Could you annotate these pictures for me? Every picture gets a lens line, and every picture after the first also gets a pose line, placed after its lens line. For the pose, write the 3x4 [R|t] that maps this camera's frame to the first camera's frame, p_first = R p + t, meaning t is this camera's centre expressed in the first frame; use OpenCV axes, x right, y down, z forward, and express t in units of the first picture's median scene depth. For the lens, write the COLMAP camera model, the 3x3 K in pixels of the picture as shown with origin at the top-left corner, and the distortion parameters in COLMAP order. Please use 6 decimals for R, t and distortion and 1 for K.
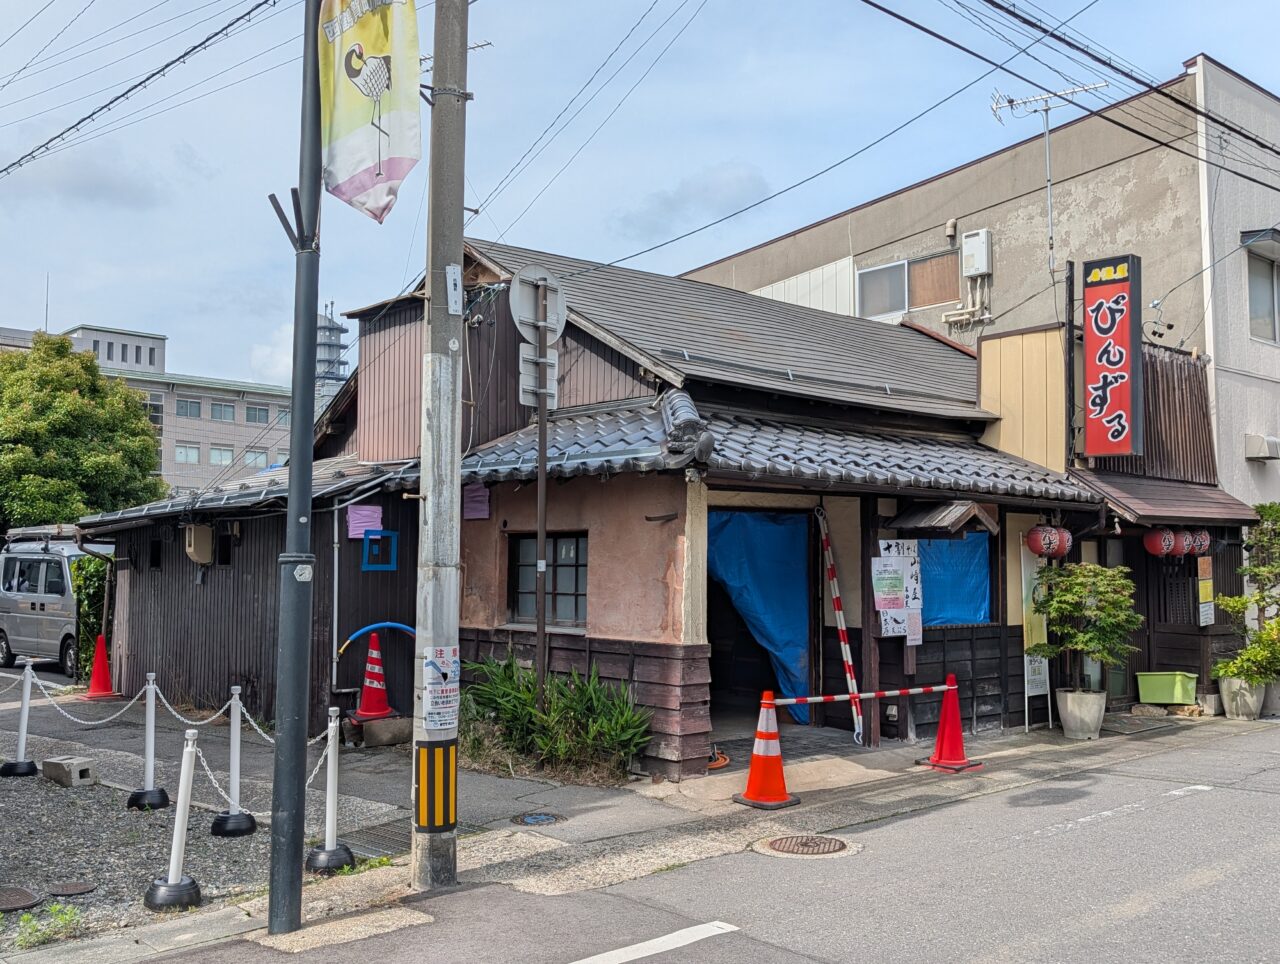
lens RADIAL K [[1207.9, 0, 612.8], [0, 1207.9, 496.7], [0, 0, 1]] dist [0.101522, -0.213466]
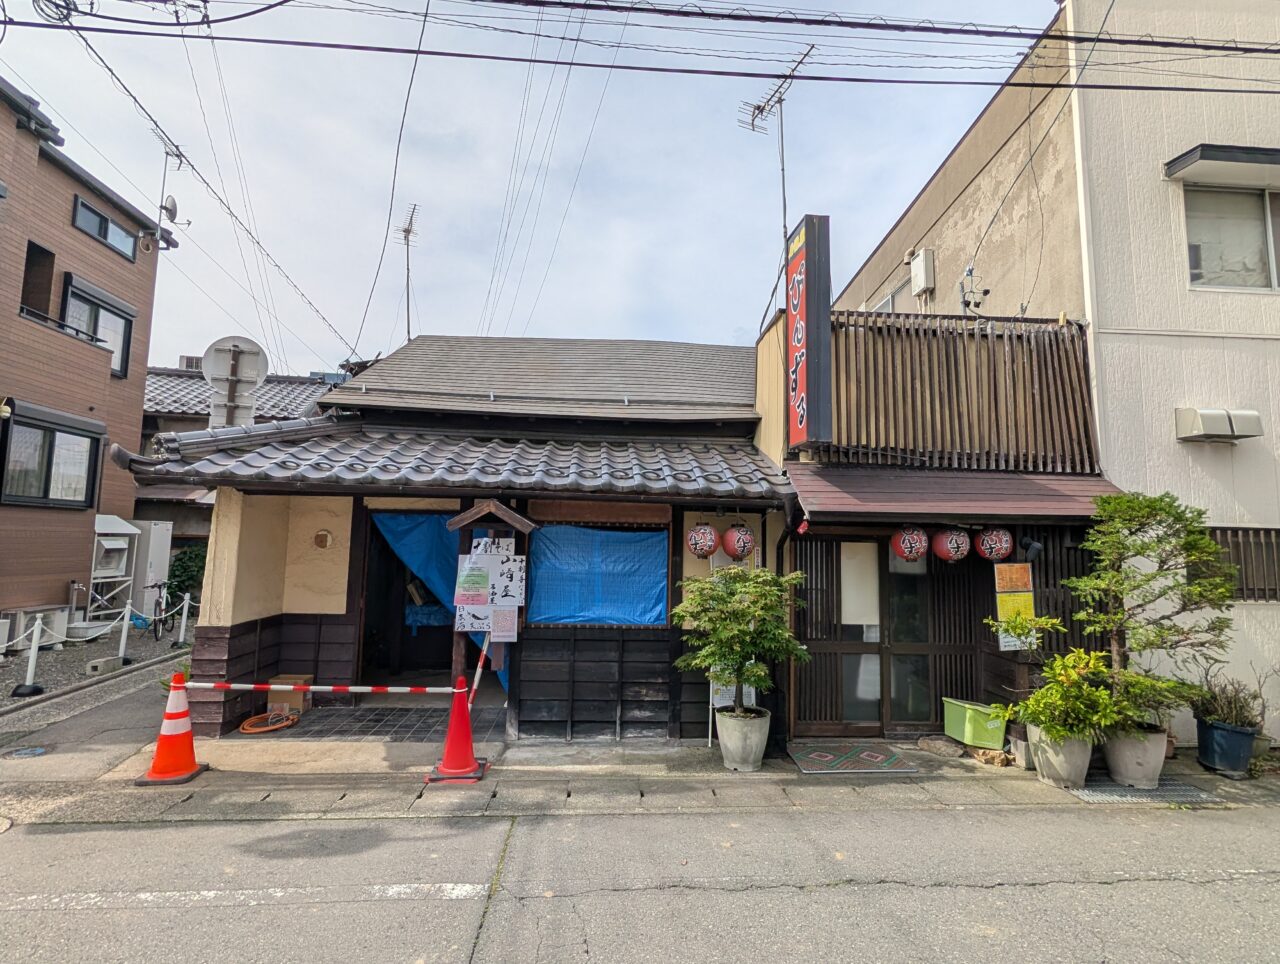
lens RADIAL K [[640.0, 0, 640.0], [0, 640.0, 482.0], [0, 0, 1]] dist [0.007369, -0.009410]
pose [[0.798903, -0.046129, -0.599689, 0.616333], [0.014990, 0.998272, -0.056818, 0.018583], [0.601273, 0.036402, 0.798214, 0.584752]]
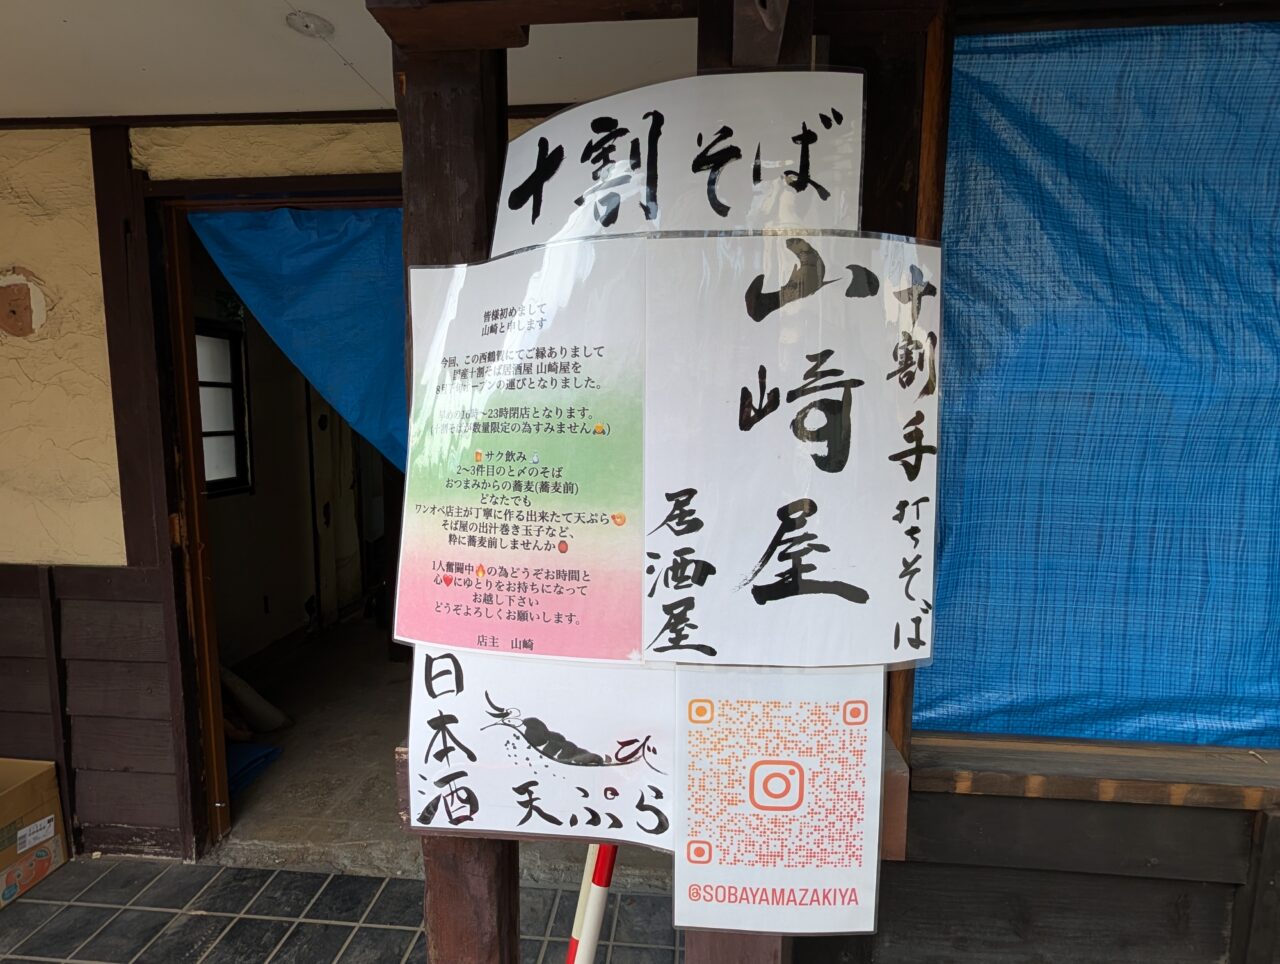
lens RADIAL K [[640.0, 0, 640.0], [0, 640.0, 482.0], [0, 0, 1]] dist [0.007369, -0.009410]
pose [[0.696759, 0.085779, -0.712157, 0.260829], [0.035674, 0.987452, 0.153840, 0.058100], [0.716417, -0.132595, 0.684956, 0.874595]]
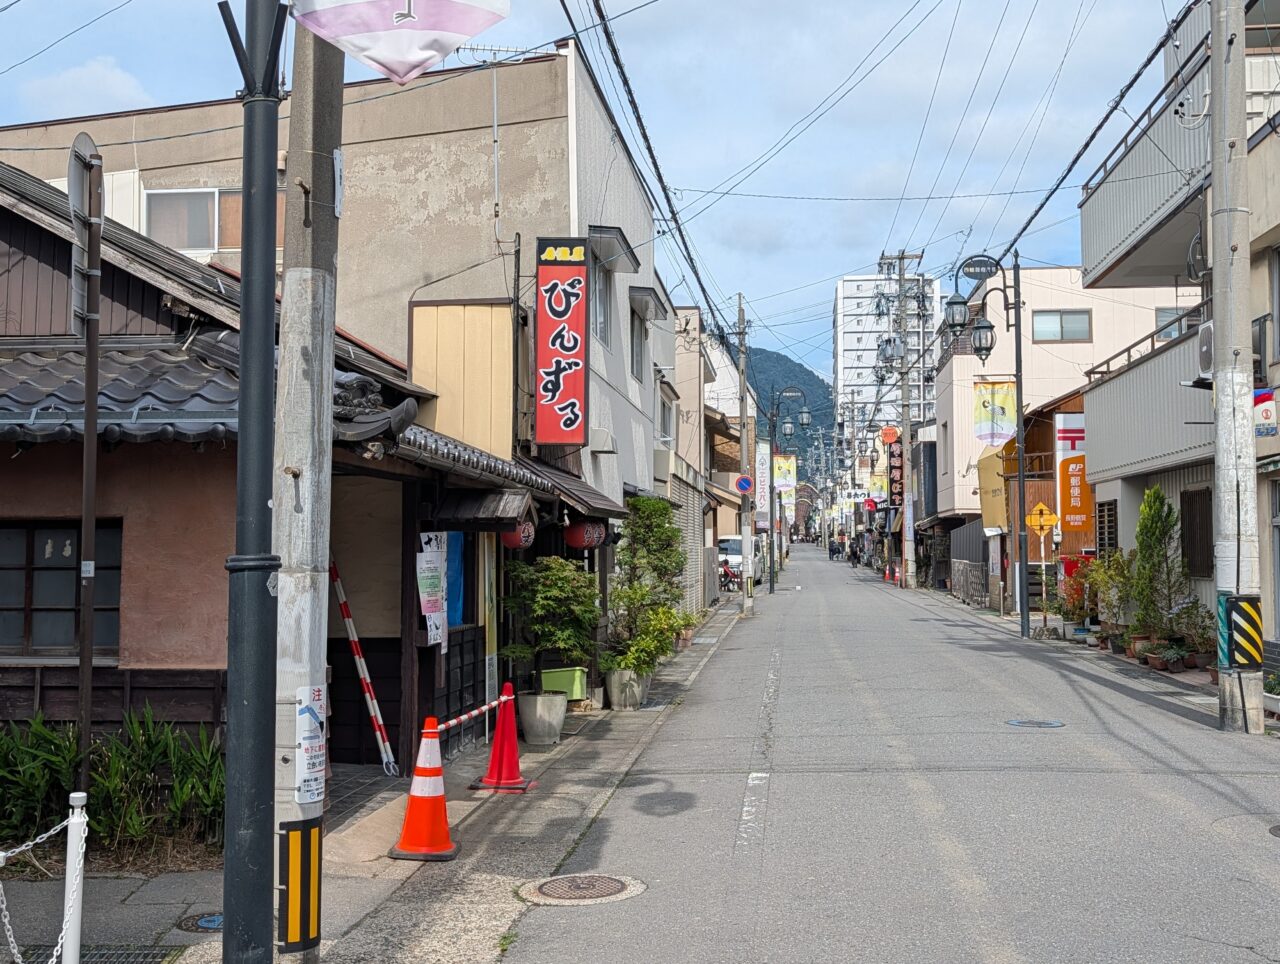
lens RADIAL K [[1428.4, 0, 655.8], [0, 1428.4, 482.1], [0, 0, 1]] dist [0.170344, -0.539865]
pose [[0.717152, 0.028693, 0.696326, -0.333302], [-0.030673, 0.999483, -0.009596, 0.004410], [-0.696242, -0.014477, 0.717662, 0.147864]]
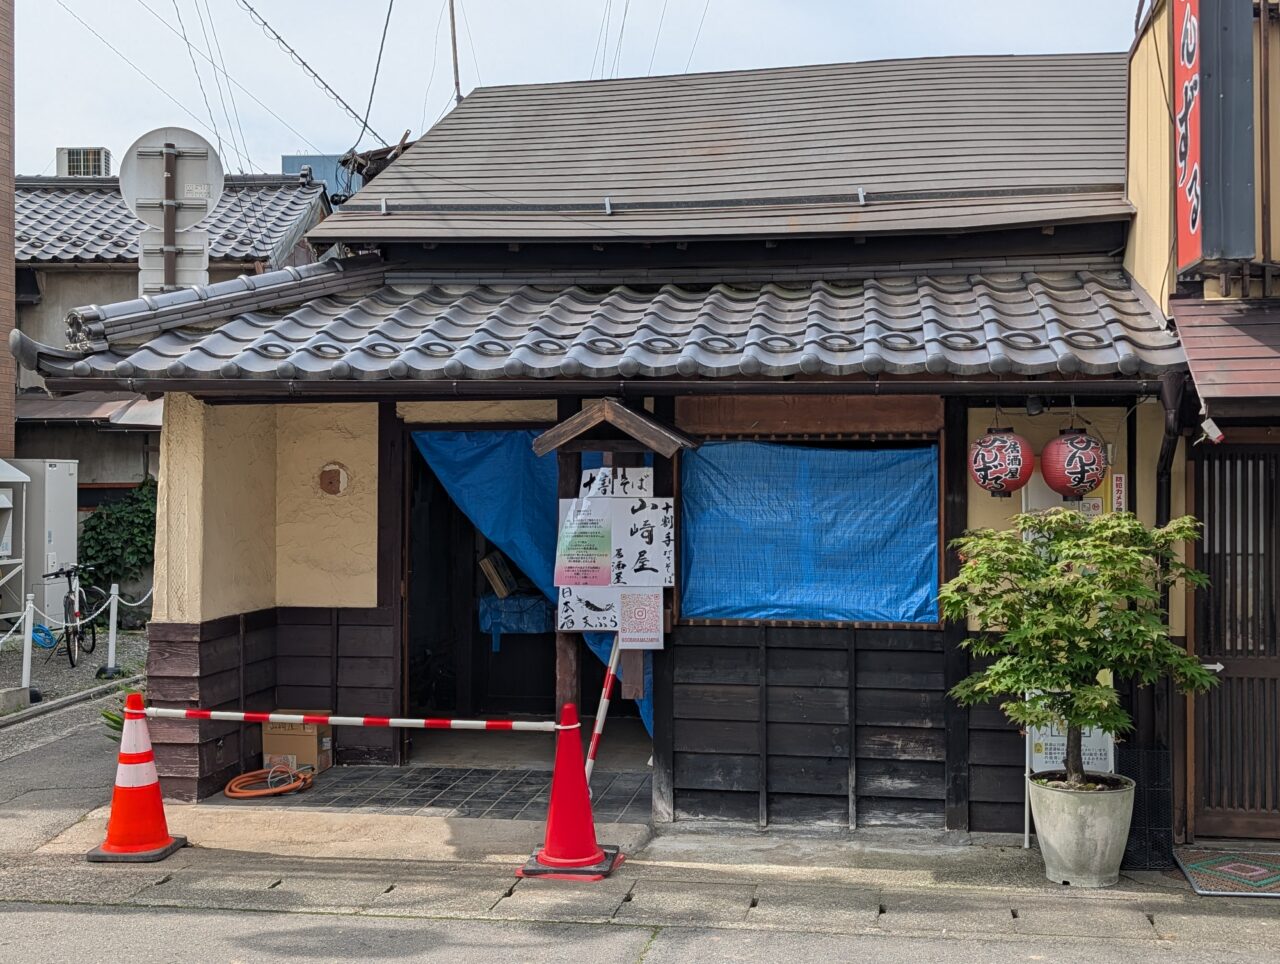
lens RADIAL K [[1428.4, 0, 655.8], [0, 1428.4, 482.1], [0, 0, 1]] dist [0.170344, -0.539865]
pose [[0.639123, -0.009901, -0.769041, 0.716209], [0.043861, 0.998759, 0.023593, 0.024603], [0.767853, -0.048810, 0.638764, 0.529420]]
